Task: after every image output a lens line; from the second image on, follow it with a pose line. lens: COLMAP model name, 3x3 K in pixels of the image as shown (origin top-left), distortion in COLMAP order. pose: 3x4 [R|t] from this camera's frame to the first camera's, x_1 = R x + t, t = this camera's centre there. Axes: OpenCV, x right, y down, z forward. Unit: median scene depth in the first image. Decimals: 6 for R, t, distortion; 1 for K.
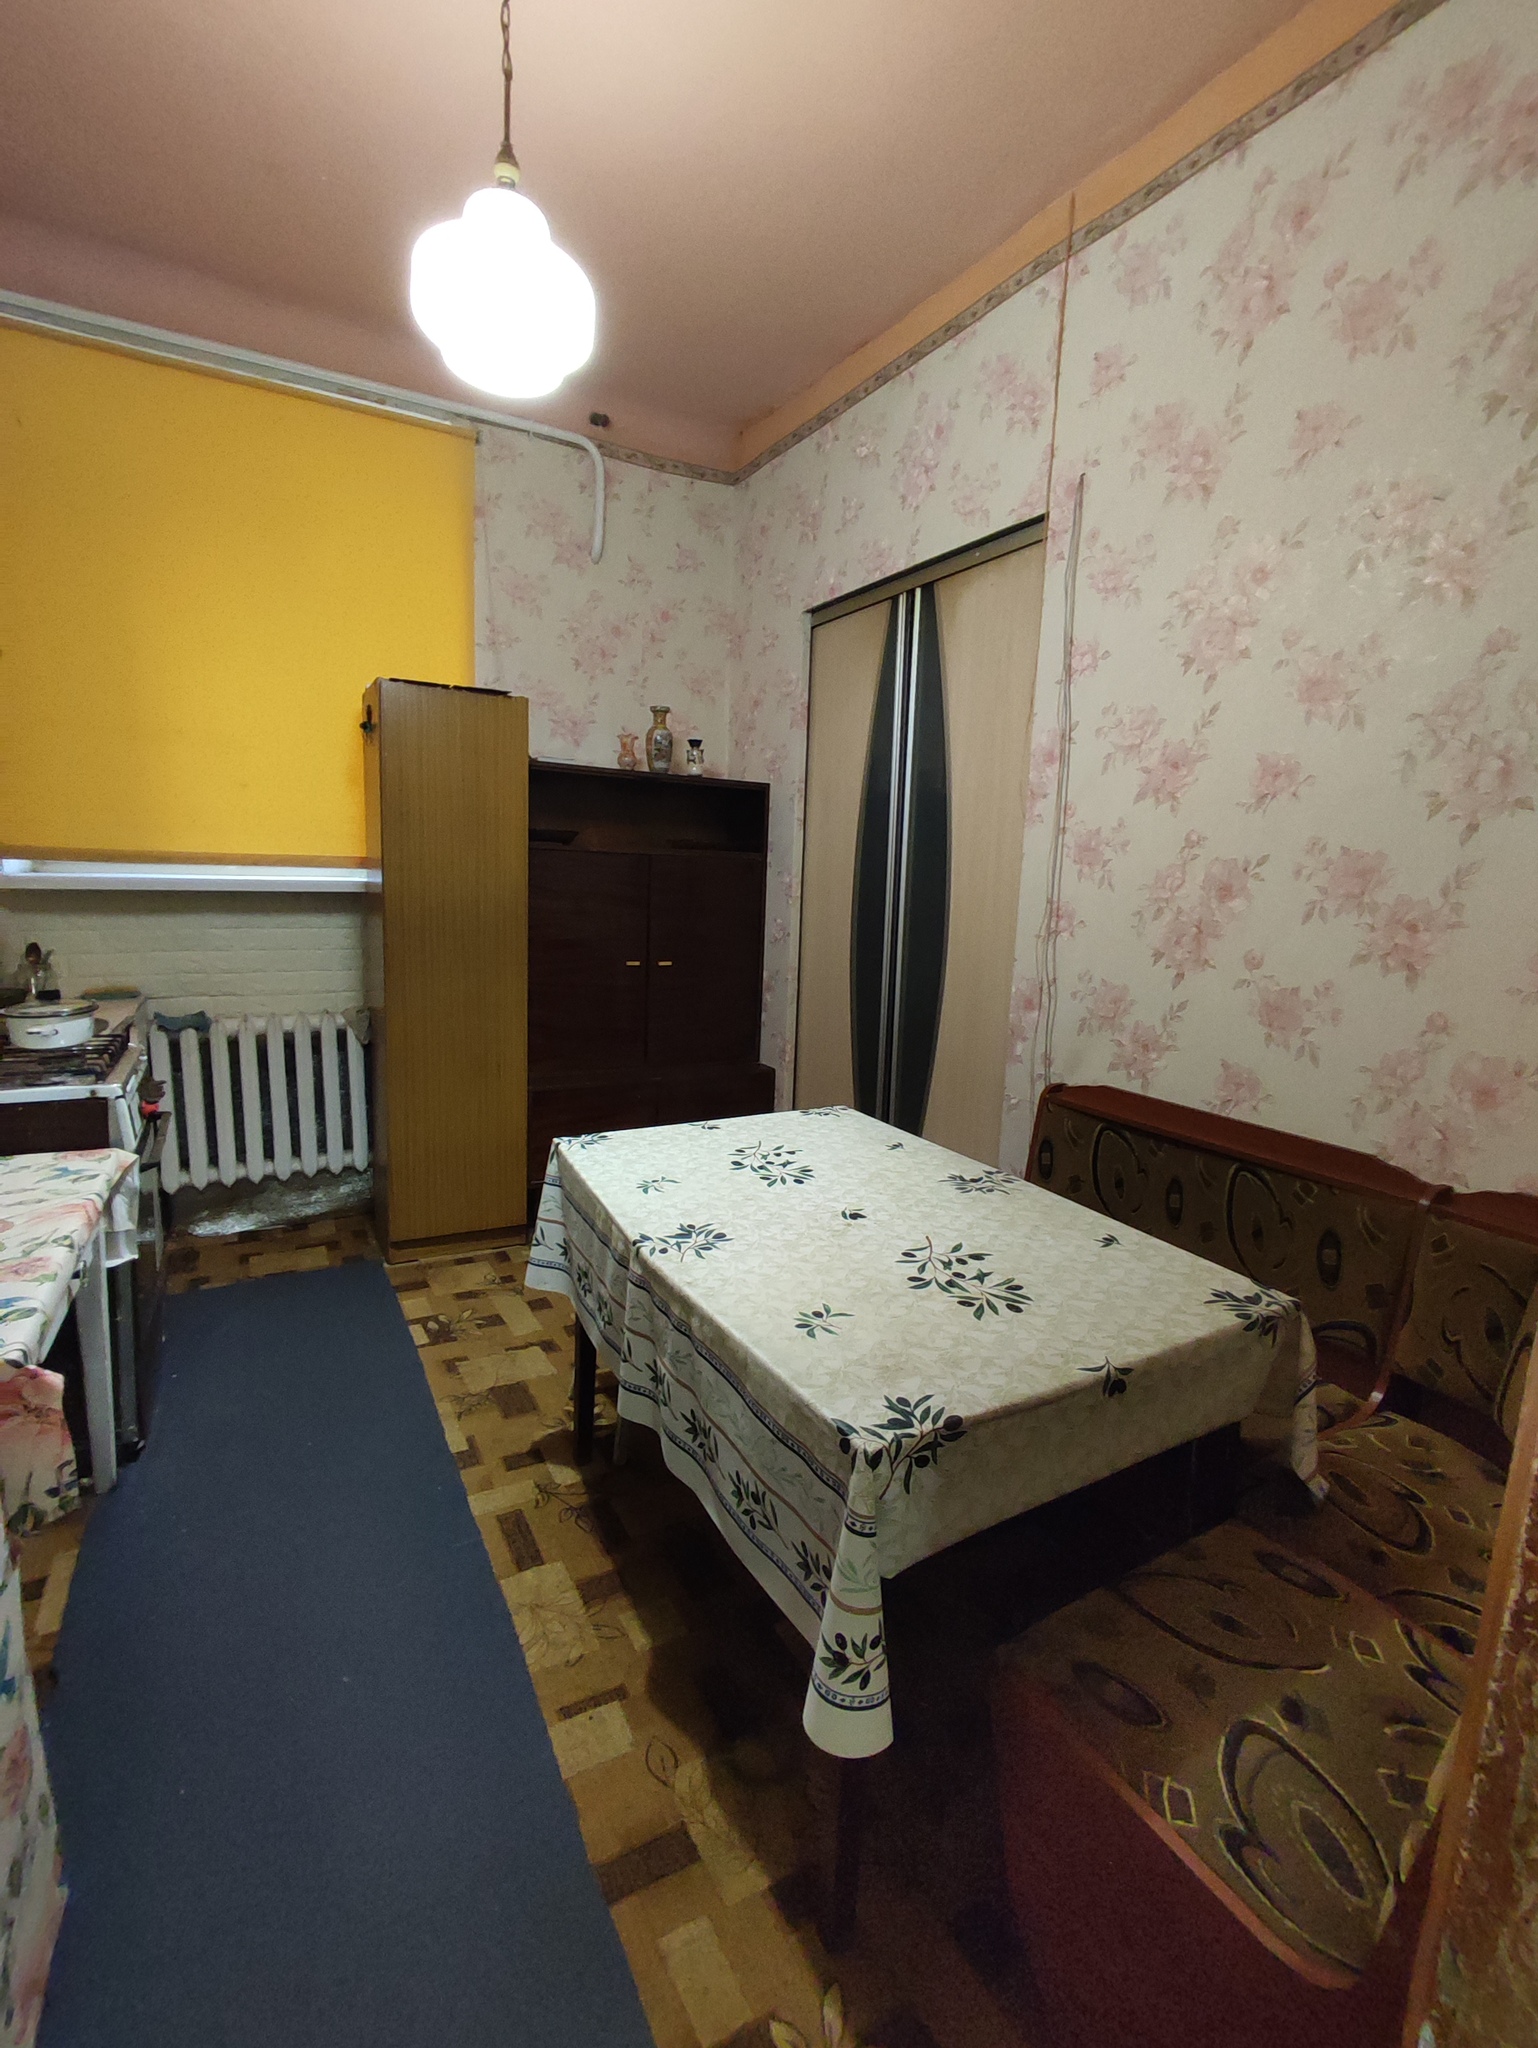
lens RADIAL K [[930.7, 0, 765.1], [0, 930.7, 1020.4], [0, 0, 1]] dist [-0.004136, -0.001453]
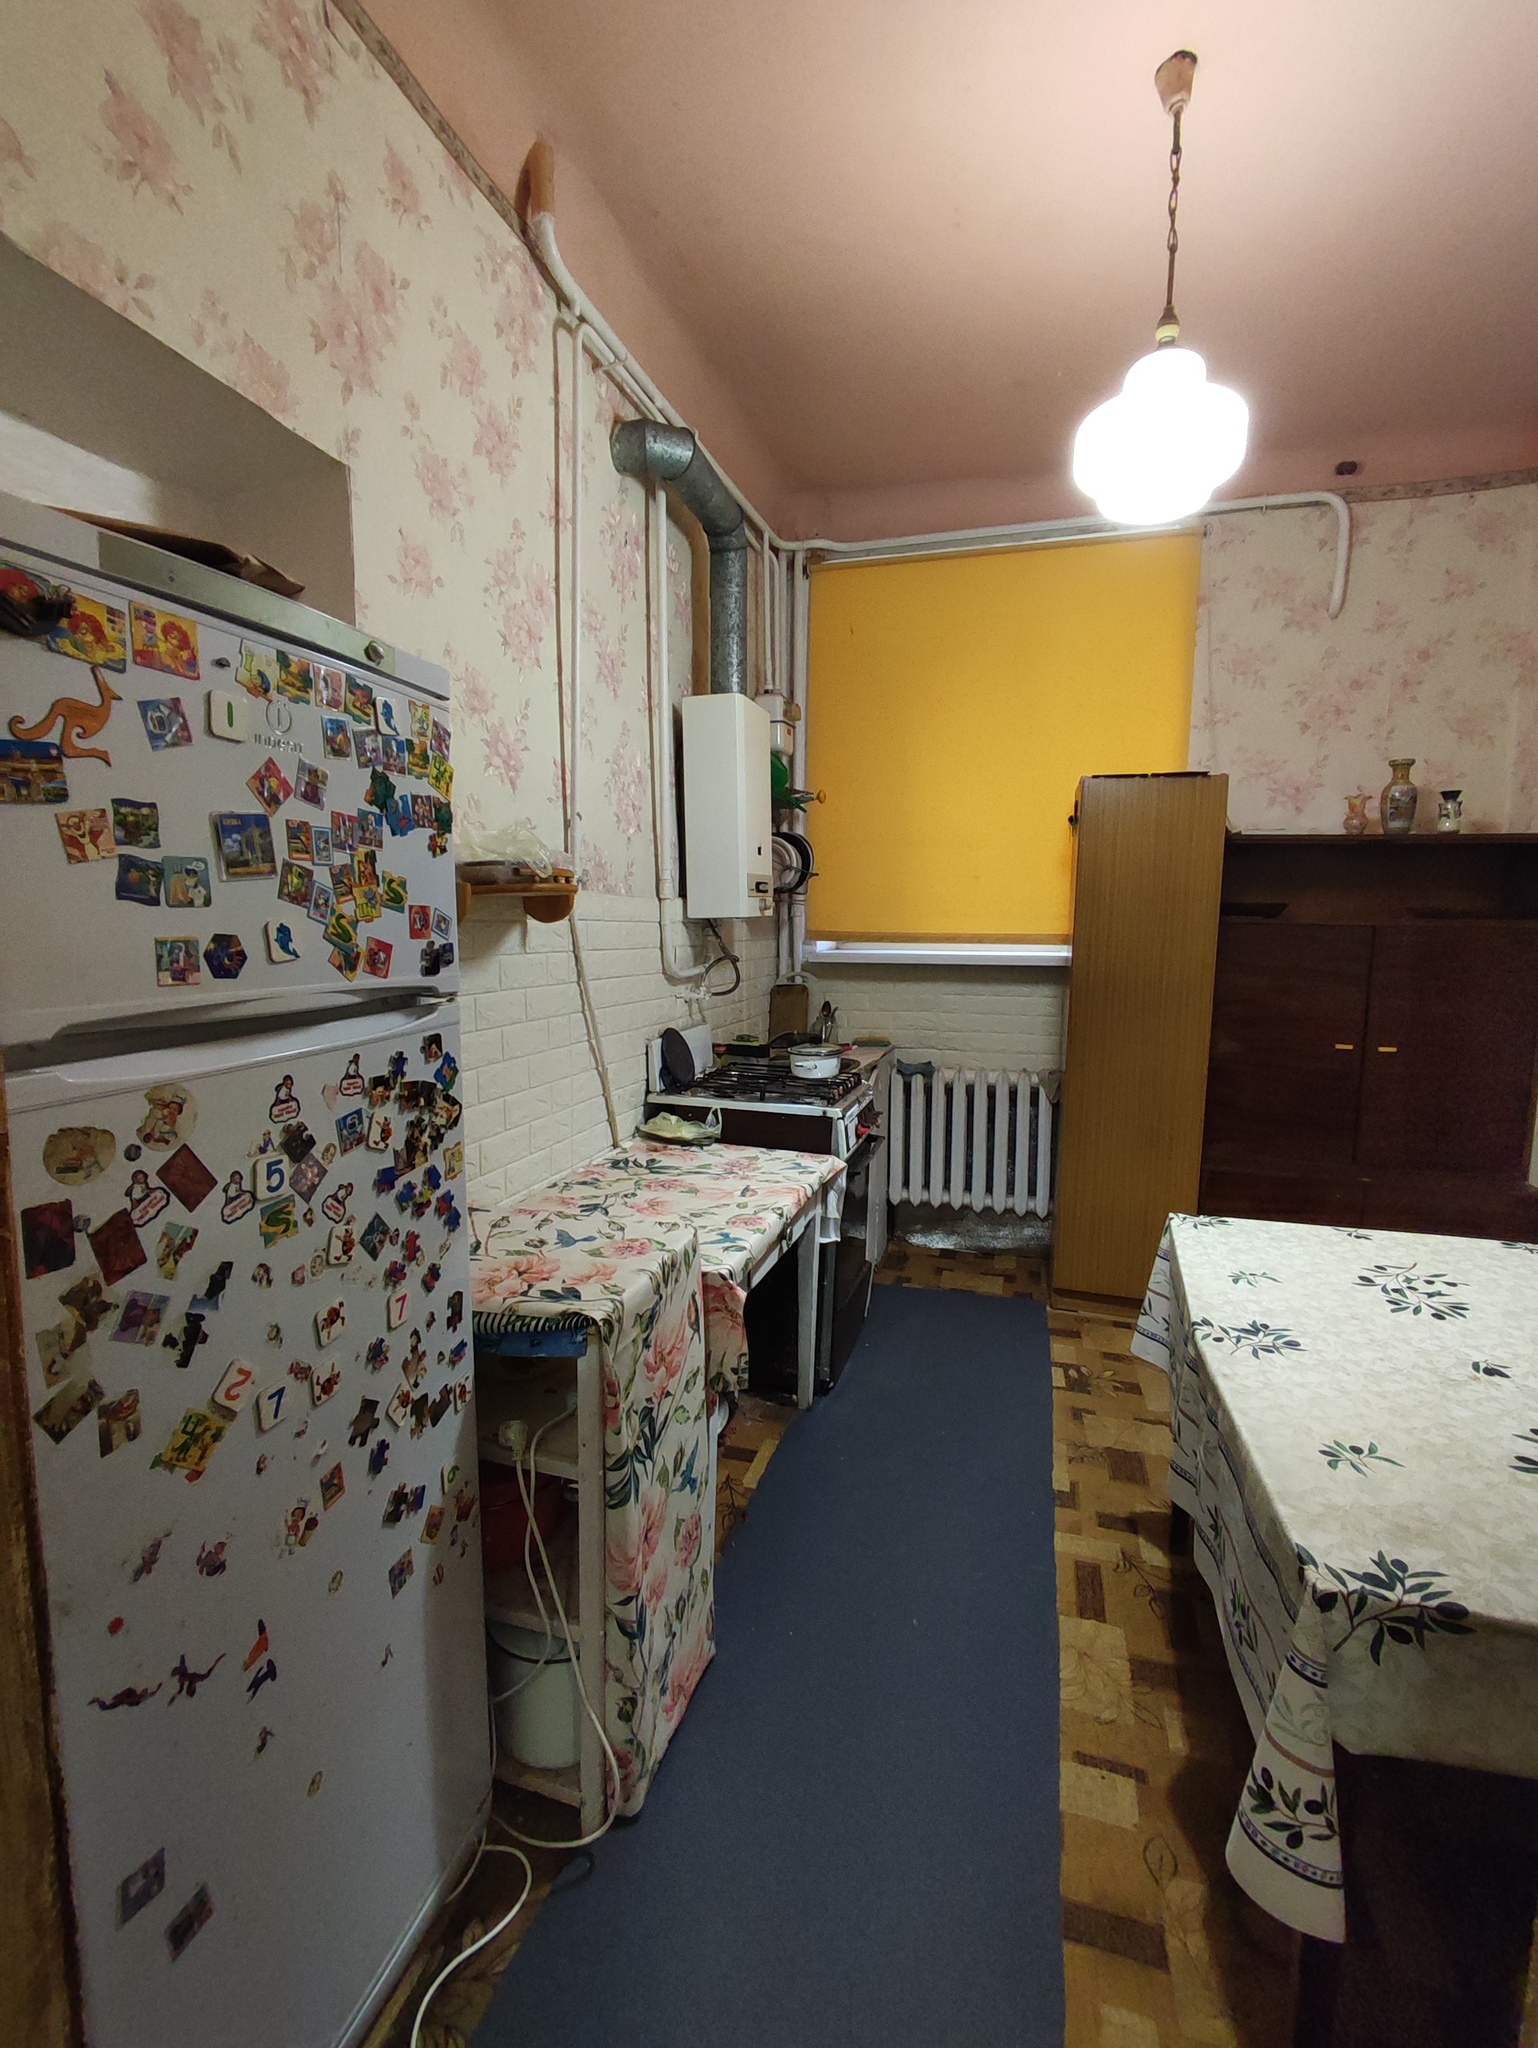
lens RADIAL K [[930.7, 0, 764.7], [0, 930.7, 1020.2], [0, 0, 1]] dist [-0.004136, -0.001453]
pose [[0.703995, 0.048670, -0.708536, 0.158042], [-0.099380, 0.994584, -0.030424, -0.006528], [0.703218, 0.091832, 0.705019, -0.039599]]
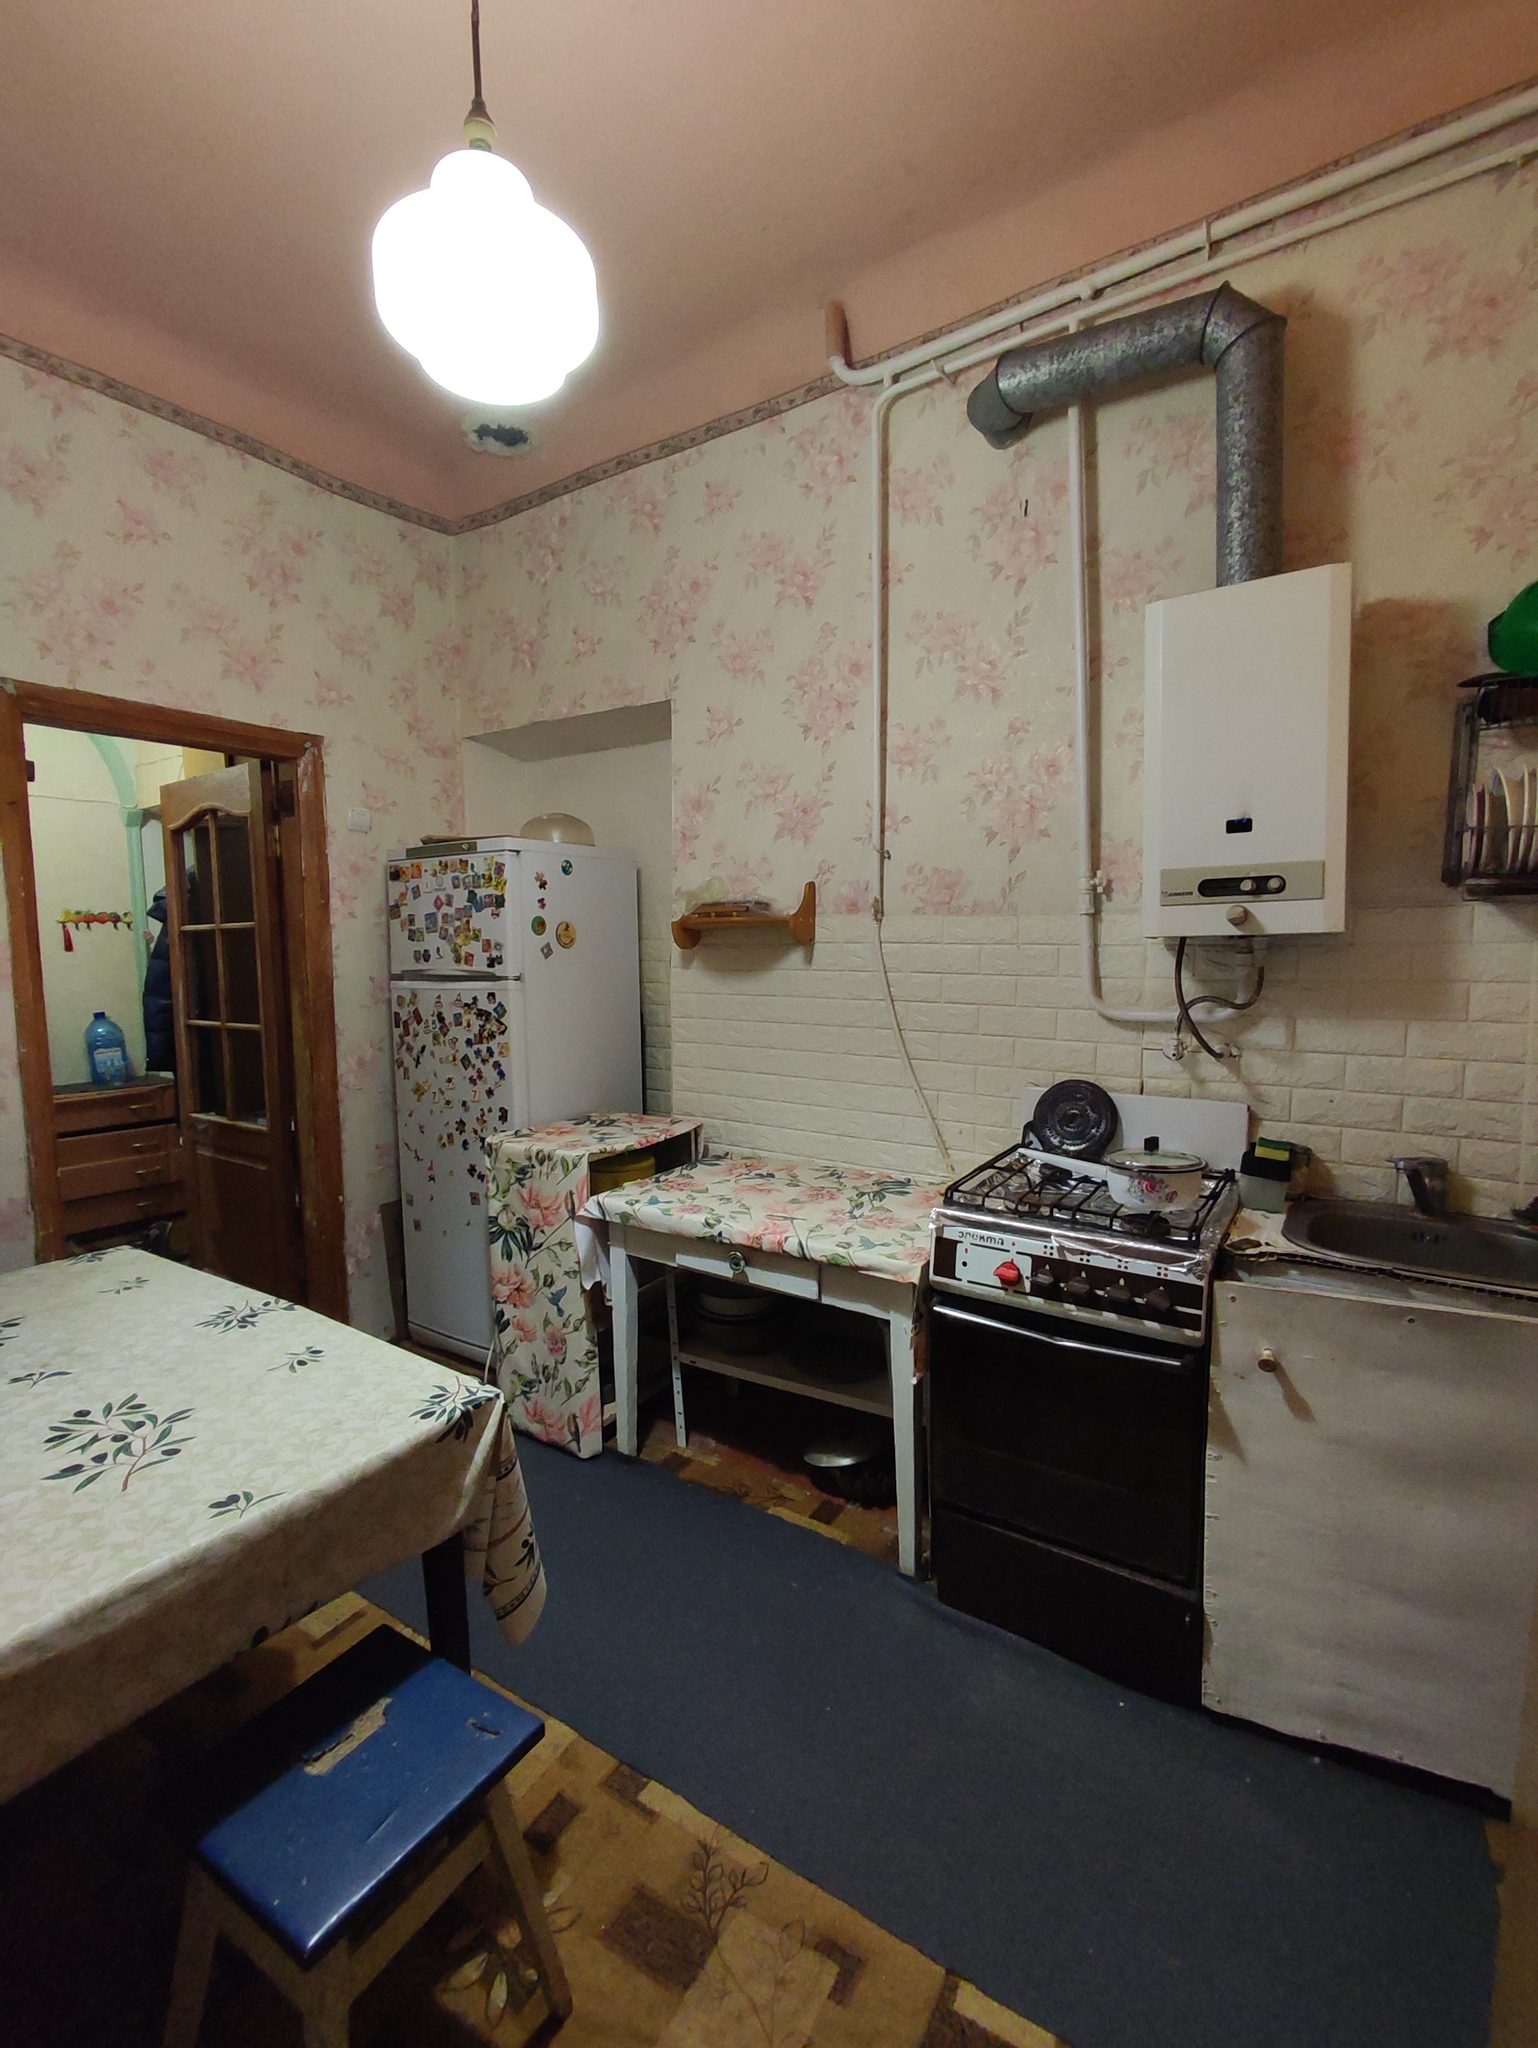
lens RADIAL K [[930.7, 0, 761.3], [0, 930.7, 1019.3], [0, 0, 1]] dist [-0.004136, -0.001453]
pose [[-0.883033, 0.014365, -0.469091, -0.078895], [-0.097651, 0.972031, 0.213588, -0.270513], [0.459040, 0.234413, -0.856932, 1.485573]]
